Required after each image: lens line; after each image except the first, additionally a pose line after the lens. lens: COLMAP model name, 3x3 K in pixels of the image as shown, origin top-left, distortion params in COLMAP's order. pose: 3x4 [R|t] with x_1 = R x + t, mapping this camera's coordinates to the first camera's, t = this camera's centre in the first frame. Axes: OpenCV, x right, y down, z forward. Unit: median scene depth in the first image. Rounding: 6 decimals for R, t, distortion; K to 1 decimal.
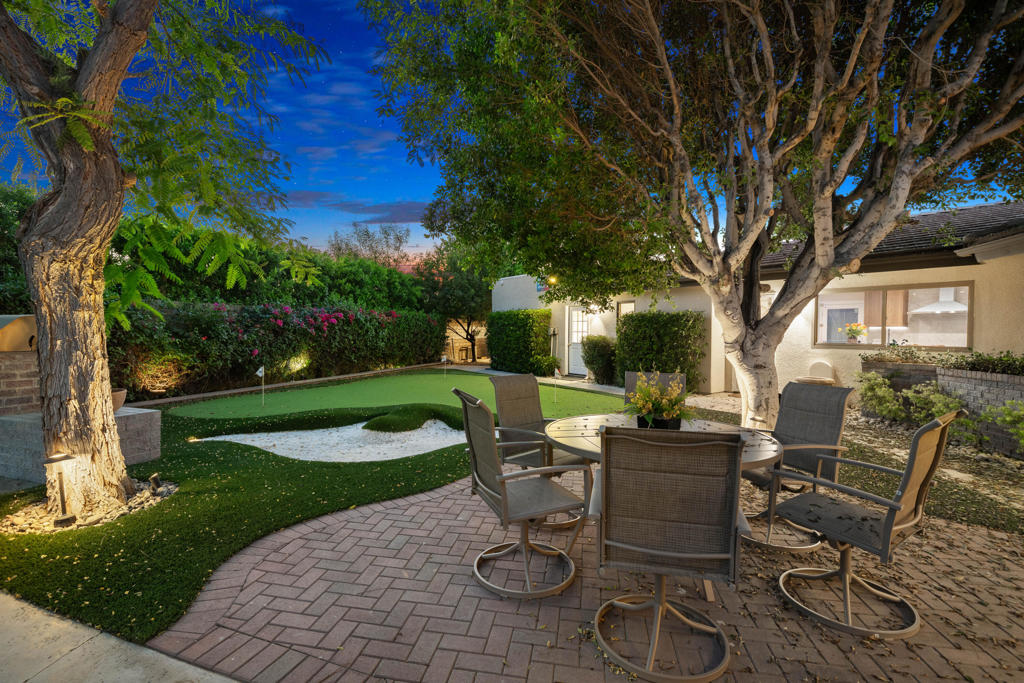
lens RADIAL K [[459.9, 0, 512.0], [0, 459.9, 341.5], [0, 0, 1]] dist [0.001129, 0.000513]
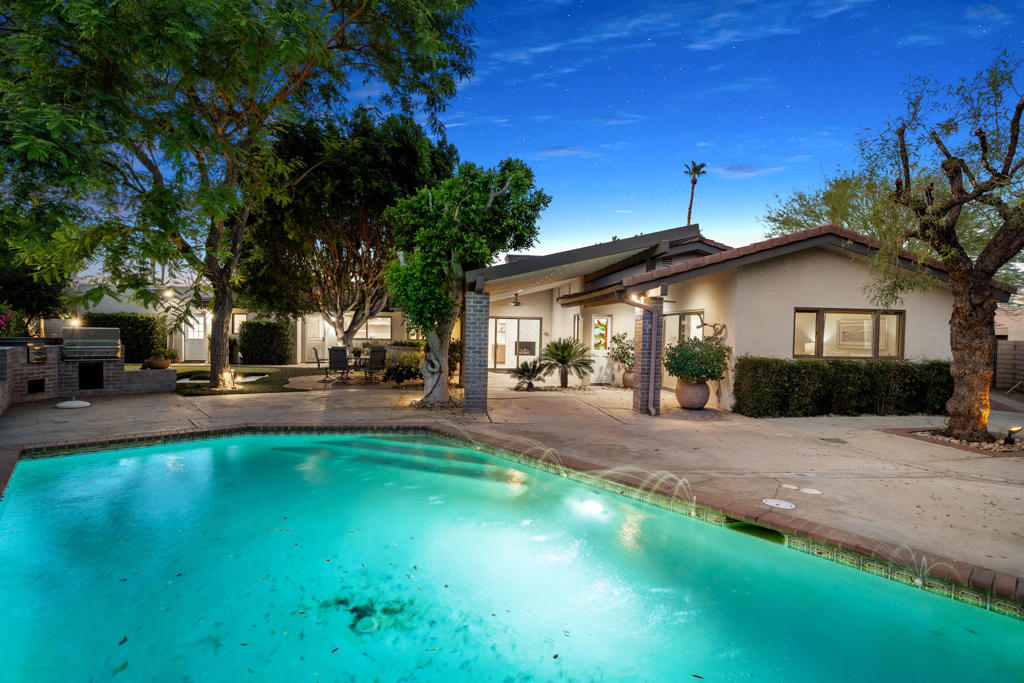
lens RADIAL K [[509.9, 0, 512.0], [0, 509.9, 341.5], [0, 0, 1]] dist [-0.001330, -0.000012]
pose [[0.486859, -0.013028, 0.873384, -1.641097], [0.003157, 0.999908, 0.013156, -0.013641], [-0.873475, -0.003648, 0.486855, -1.400227]]
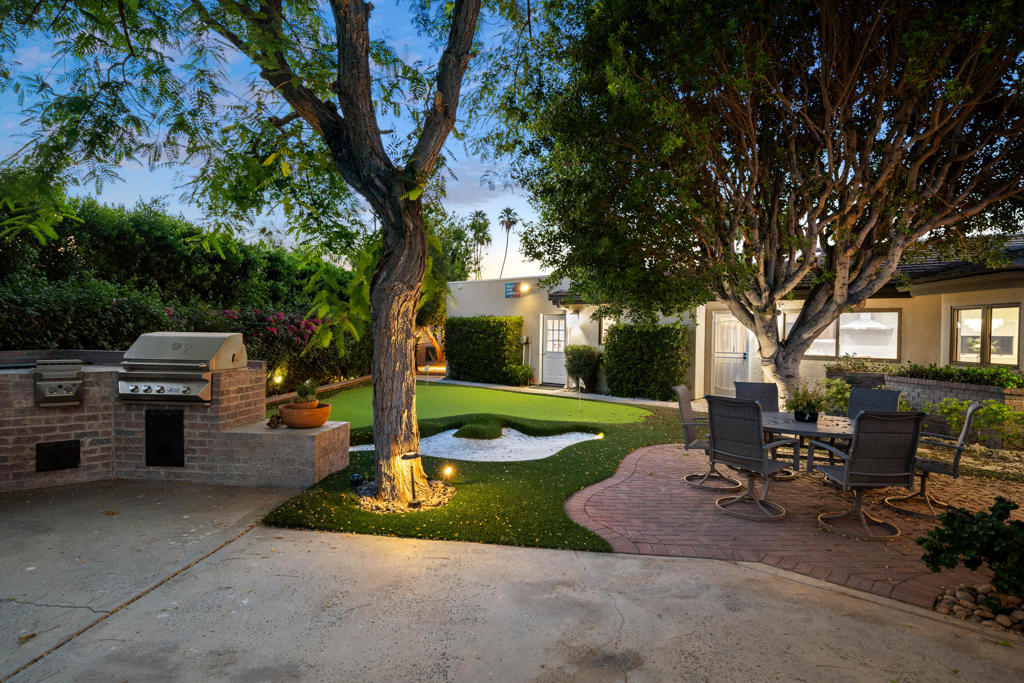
lens RADIAL K [[545.8, 0, 512.0], [0, 545.8, 341.5], [0, 0, 1]] dist [0.005450, 0.000211]
pose [[0.967933, 0.006602, 0.251123, -0.506017], [-0.005367, 0.999970, -0.005603, -0.025824], [-0.251152, 0.004076, 0.967939, -0.248492]]
